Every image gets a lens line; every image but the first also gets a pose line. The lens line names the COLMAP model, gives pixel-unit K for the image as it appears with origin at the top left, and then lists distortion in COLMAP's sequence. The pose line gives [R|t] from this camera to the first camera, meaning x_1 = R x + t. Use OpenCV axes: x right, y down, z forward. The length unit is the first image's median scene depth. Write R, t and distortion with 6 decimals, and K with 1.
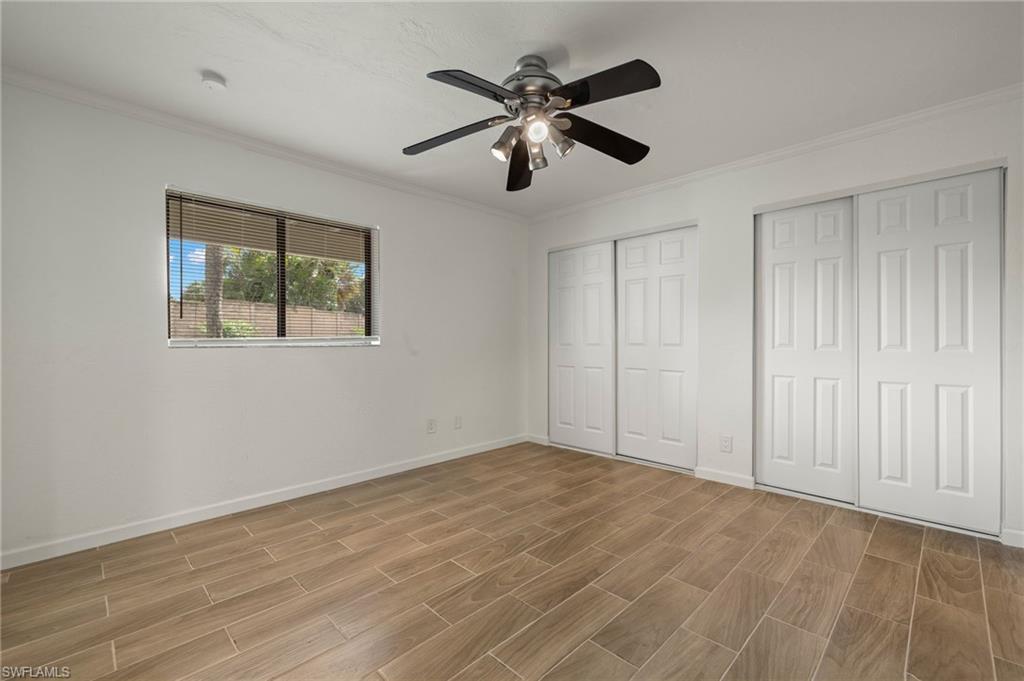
lens RADIAL K [[446.5, 0, 513.6], [0, 446.5, 340.9], [0, 0, 1]] dist [0.005115, 0.001400]
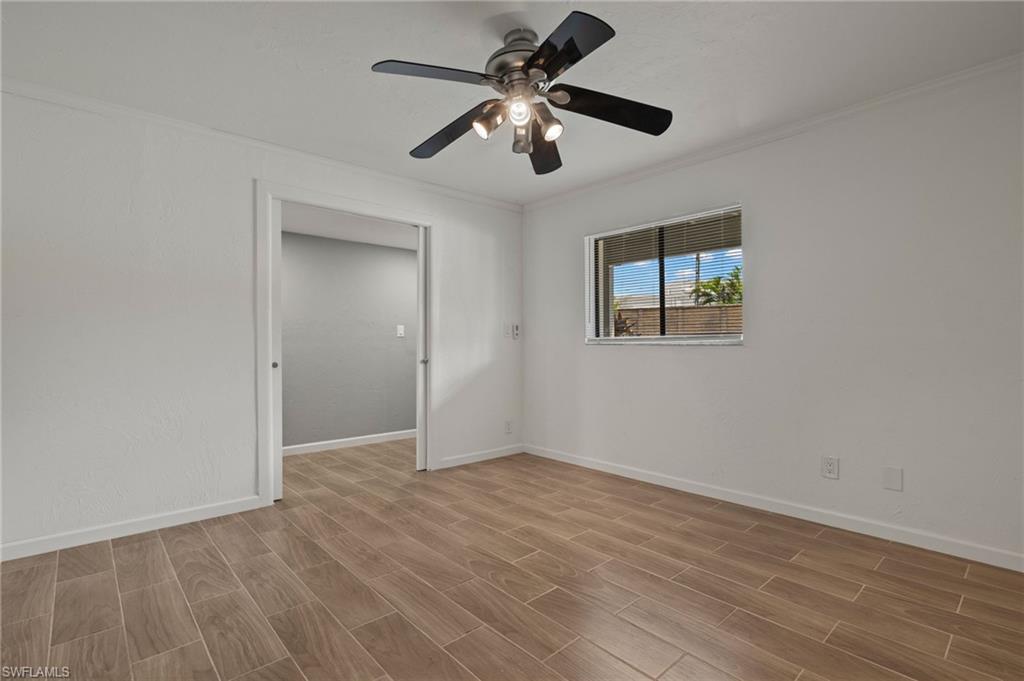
lens RADIAL K [[495.6, 0, 513.4], [0, 495.6, 340.6], [0, 0, 1]] dist [-0.007413, 0.000738]
pose [[-0.070126, 0.006075, -0.997520, 0.818479], [0.004042, 0.999975, 0.005806, -0.006844], [0.997530, -0.003625, -0.070149, 0.822156]]
